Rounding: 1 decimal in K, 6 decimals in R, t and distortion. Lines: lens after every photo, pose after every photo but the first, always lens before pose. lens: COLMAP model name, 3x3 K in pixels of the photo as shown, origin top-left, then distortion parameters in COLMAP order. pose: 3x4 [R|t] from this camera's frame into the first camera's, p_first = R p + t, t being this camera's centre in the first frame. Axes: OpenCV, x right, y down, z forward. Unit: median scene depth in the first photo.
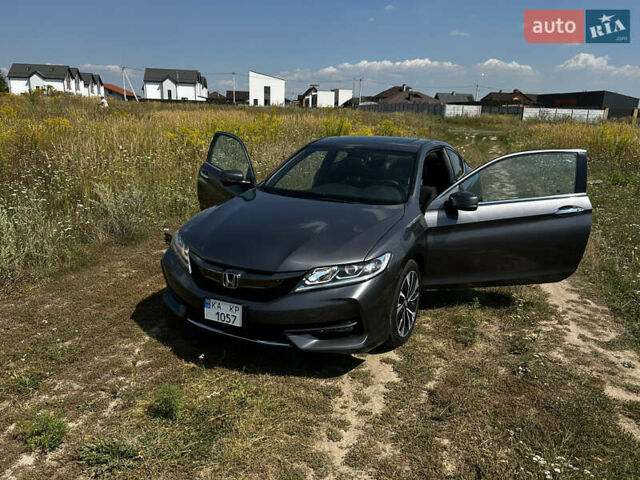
lens RADIAL K [[486.4, 0, 317.5], [0, 486.4, 237.9], [0, 0, 1]] dist [0.042832, -0.049297]
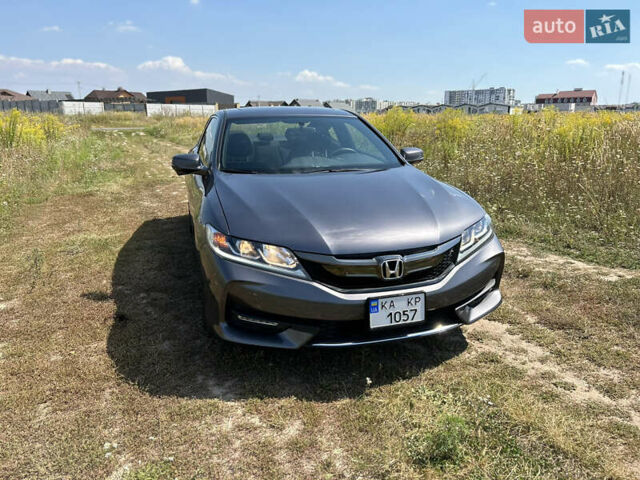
lens RADIAL K [[486.4, 0, 322.2], [0, 486.4, 233.6], [0, 0, 1]] dist [0.042832, -0.049297]
pose [[0.722030, -0.194259, 0.664030, -0.619866], [0.198330, 0.977608, 0.070342, -0.036651], [-0.662826, 0.080908, 0.744390, 0.395862]]
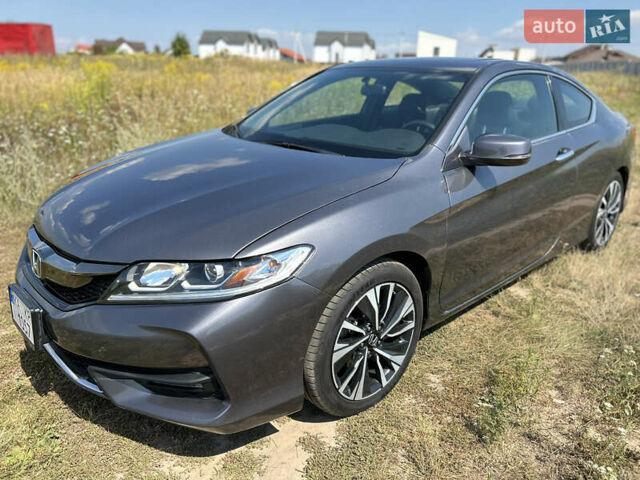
lens RADIAL K [[486.4, 0, 315.3], [0, 486.4, 236.0], [0, 0, 1]] dist [0.042832, -0.049297]
pose [[0.944526, 0.102533, -0.312020, 0.259820], [-0.082280, 0.993597, 0.077434, -0.016378], [0.317962, -0.047466, 0.946915, 0.440366]]
